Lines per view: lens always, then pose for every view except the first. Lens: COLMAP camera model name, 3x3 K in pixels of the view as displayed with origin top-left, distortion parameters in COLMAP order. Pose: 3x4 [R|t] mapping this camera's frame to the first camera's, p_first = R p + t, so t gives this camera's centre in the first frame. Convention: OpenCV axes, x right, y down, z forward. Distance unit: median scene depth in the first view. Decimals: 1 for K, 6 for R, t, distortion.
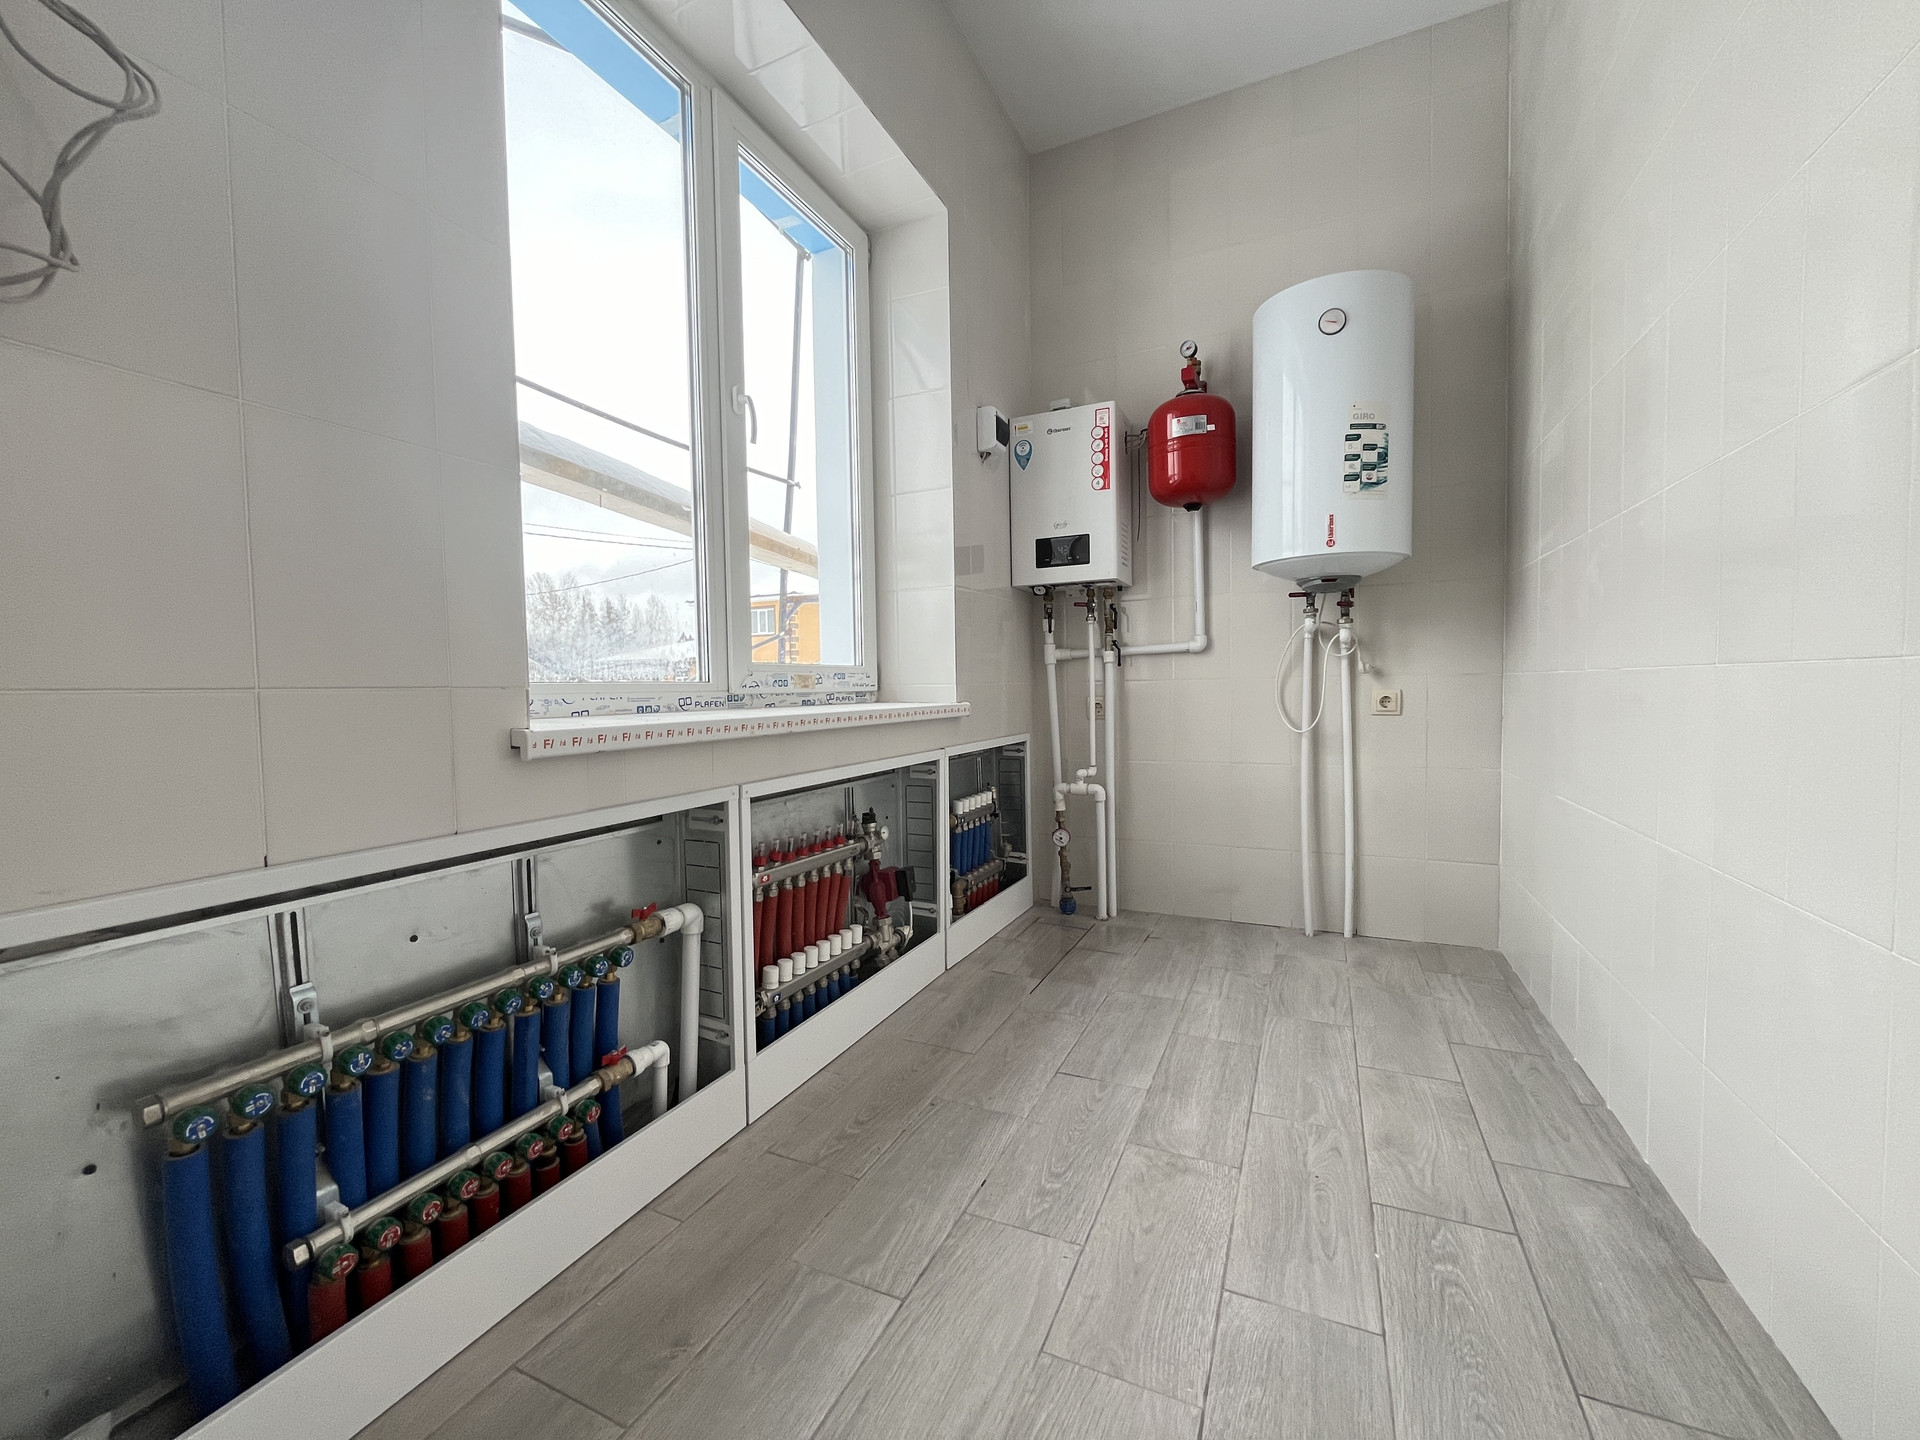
lens RADIAL K [[777.1, 0, 957.9], [0, 777.1, 722.8], [0, 0, 1]] dist [-0.002574, -0.000593]
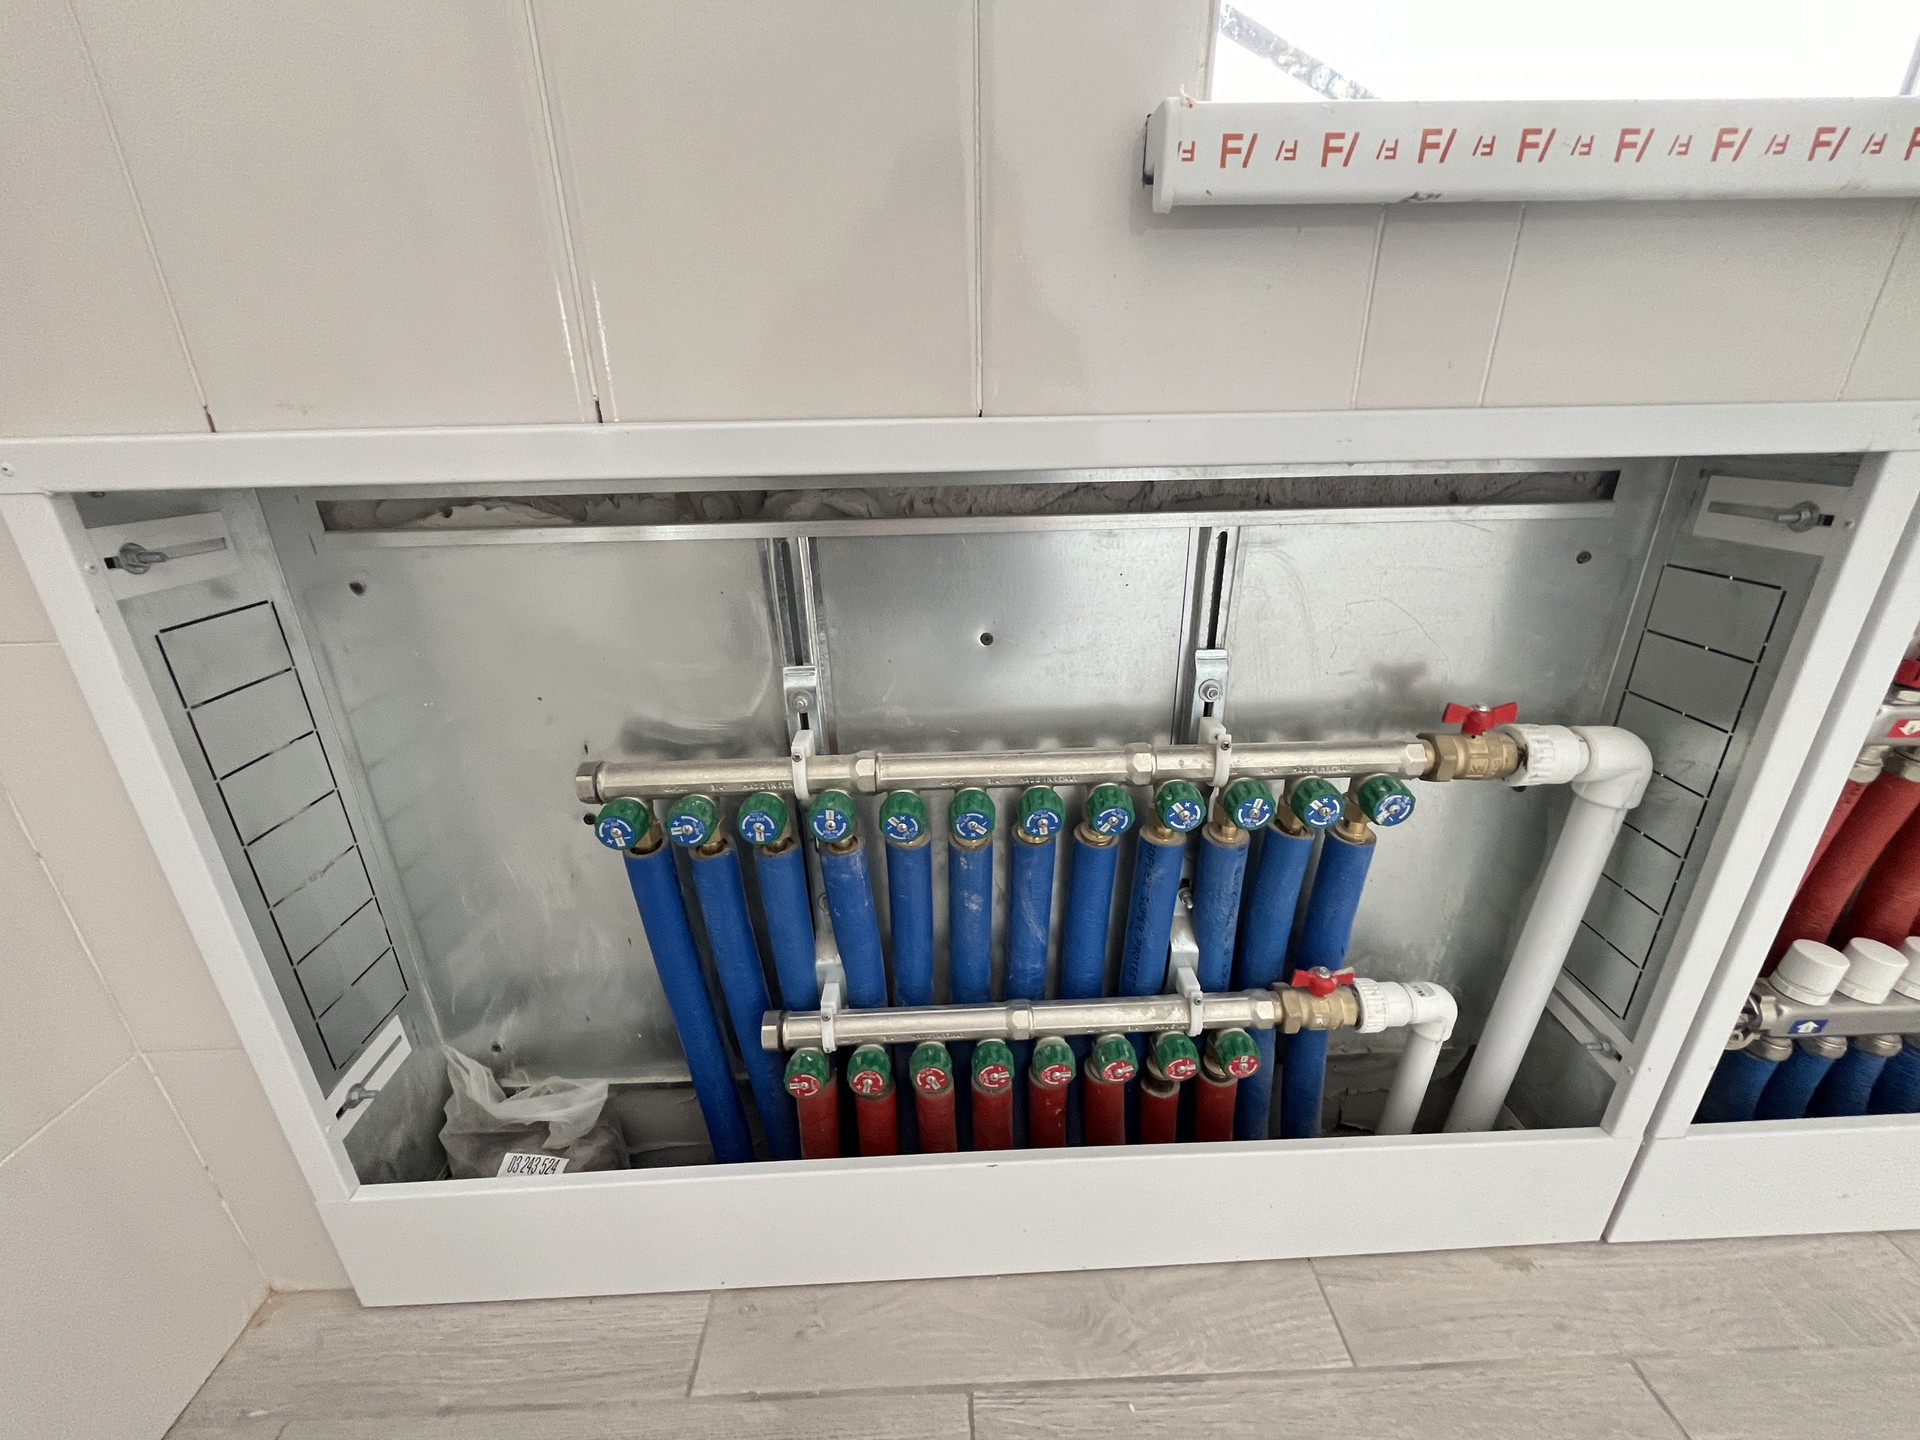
lens RADIAL K [[777.1, 0, 957.9], [0, 777.1, 722.8], [0, 0, 1]] dist [-0.002574, -0.000593]
pose [[0.448035, 0.336943, -0.828091, -0.120398], [-0.029265, 0.931290, 0.363101, 0.068143], [0.893537, -0.138448, 0.427111, 0.372251]]
